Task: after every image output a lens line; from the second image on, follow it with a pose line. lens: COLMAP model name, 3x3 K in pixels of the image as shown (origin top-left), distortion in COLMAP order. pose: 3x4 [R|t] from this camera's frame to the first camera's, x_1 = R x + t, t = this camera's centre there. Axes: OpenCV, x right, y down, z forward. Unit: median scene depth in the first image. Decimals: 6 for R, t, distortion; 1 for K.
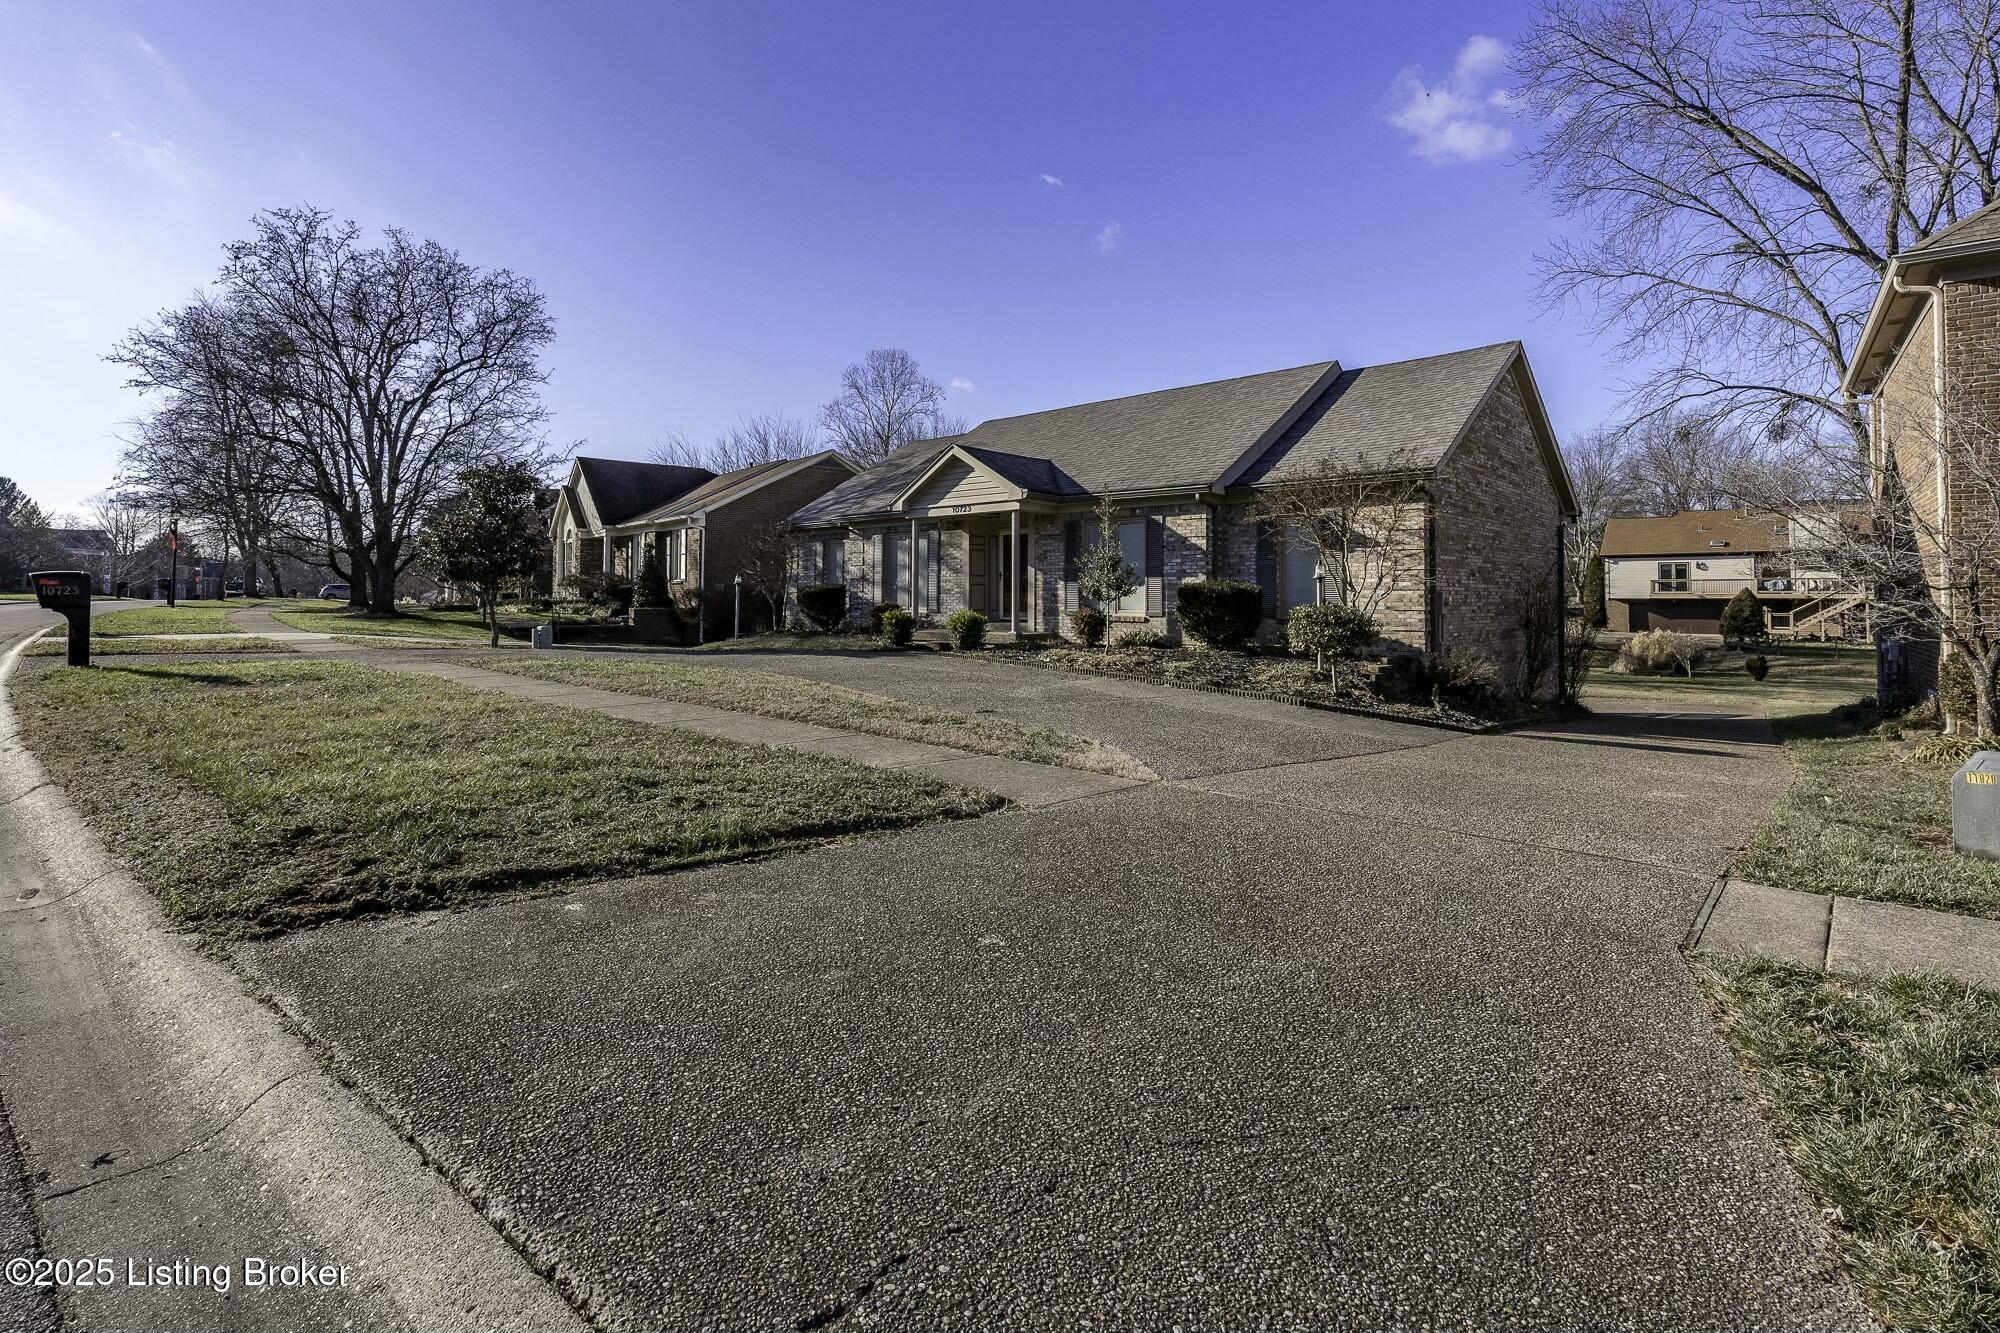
lens RADIAL K [[956.8, 0, 953.4], [0, 956.8, 601.2], [0, 0, 1]] dist [0.001931, 0.000134]
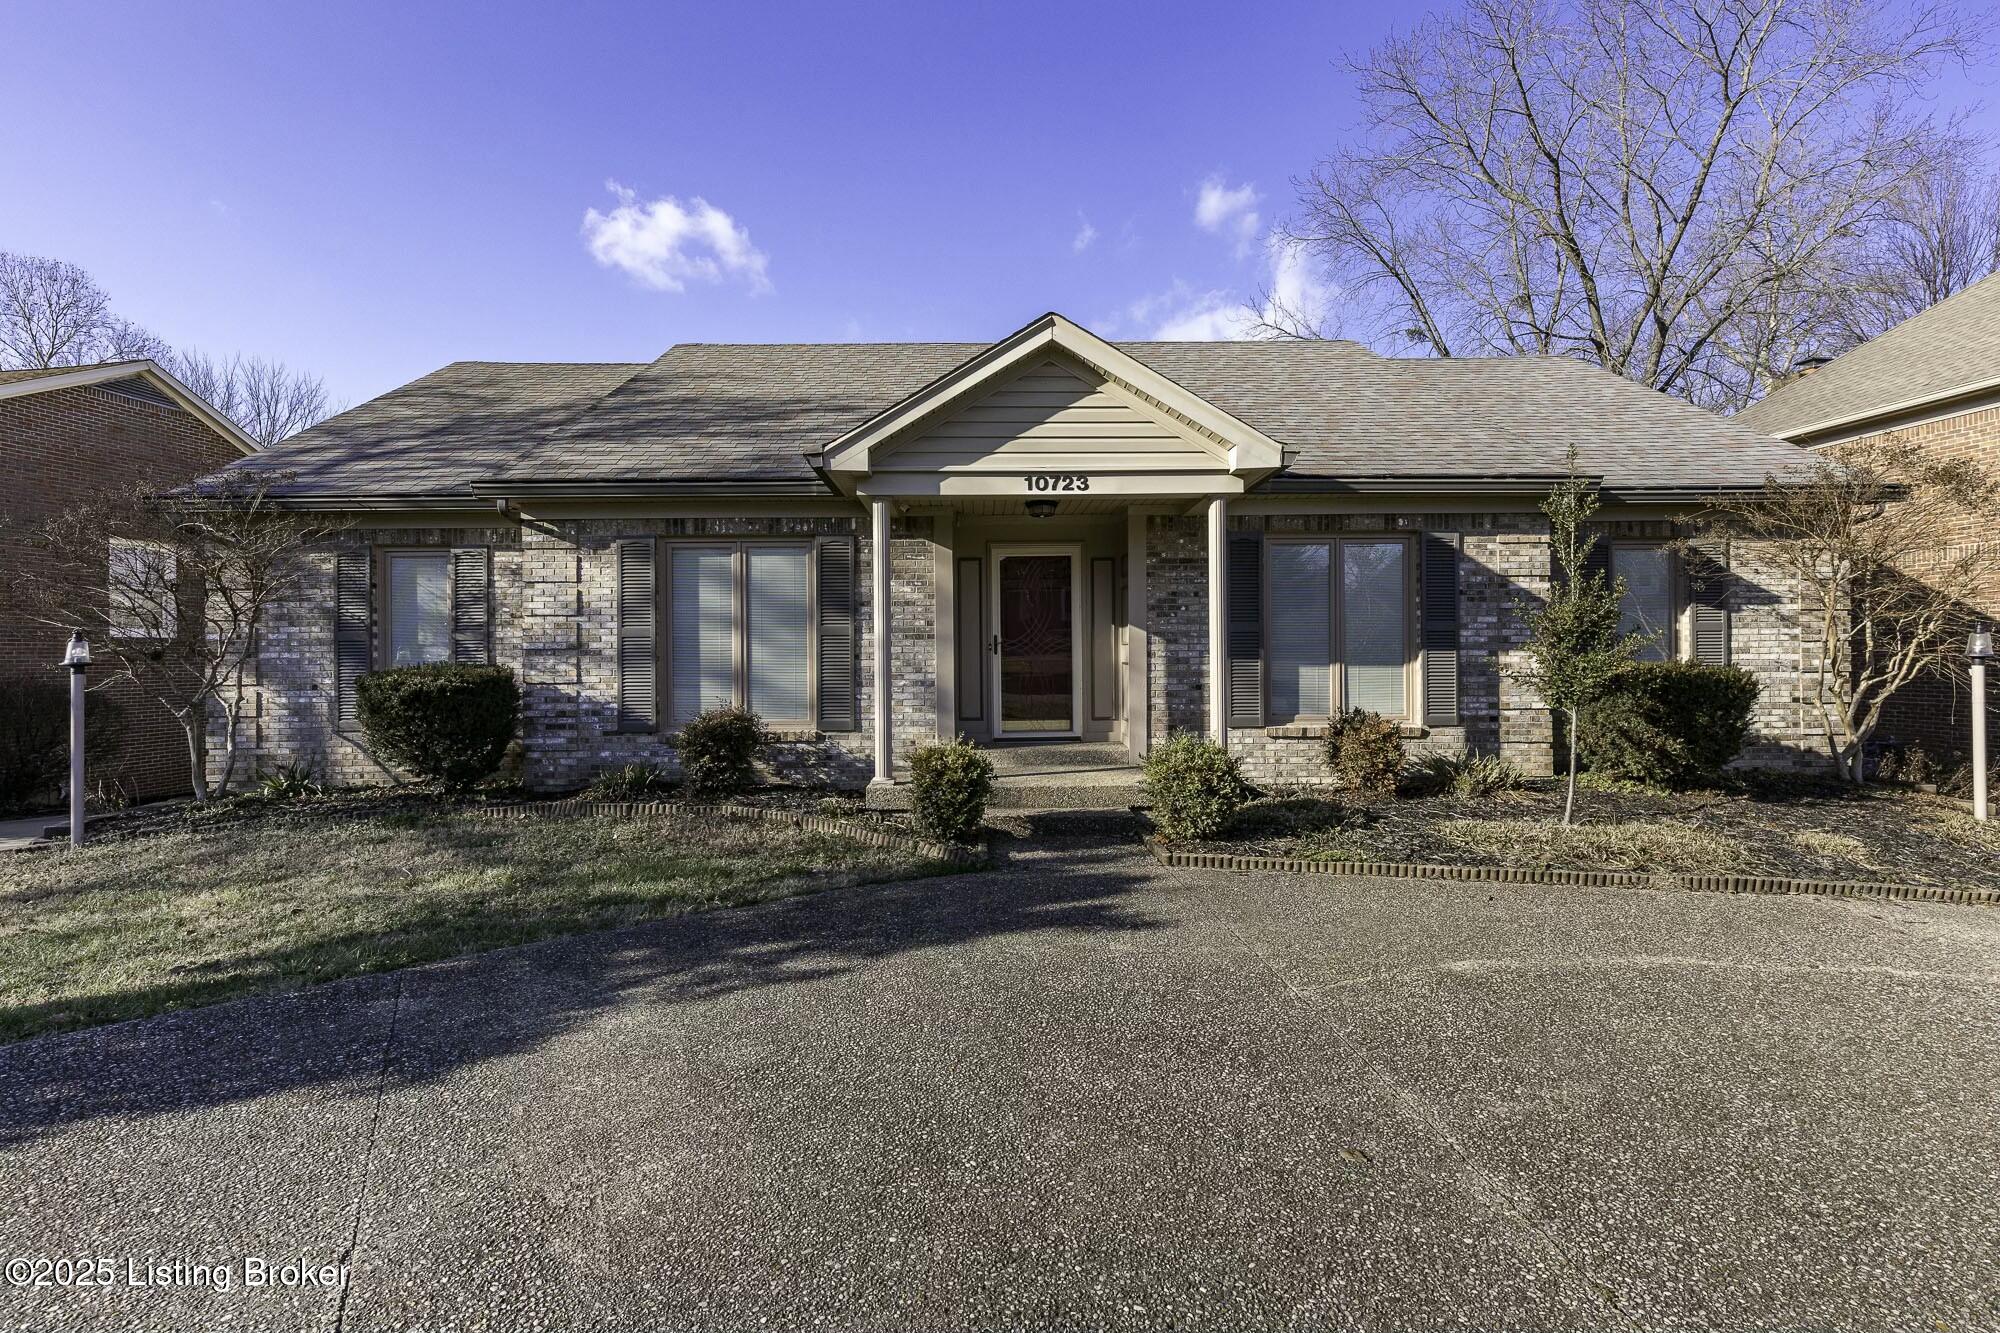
lens RADIAL K [[900.8, 0, 994.5], [0, 900.8, 653.2], [0, 0, 1]] dist [0.002955, 0.000000]
pose [[0.698418, -0.011597, 0.715596, -0.284779], [0.011972, 0.999918, 0.004520, -0.026186], [-0.715590, 0.005410, 0.698500, 0.757627]]
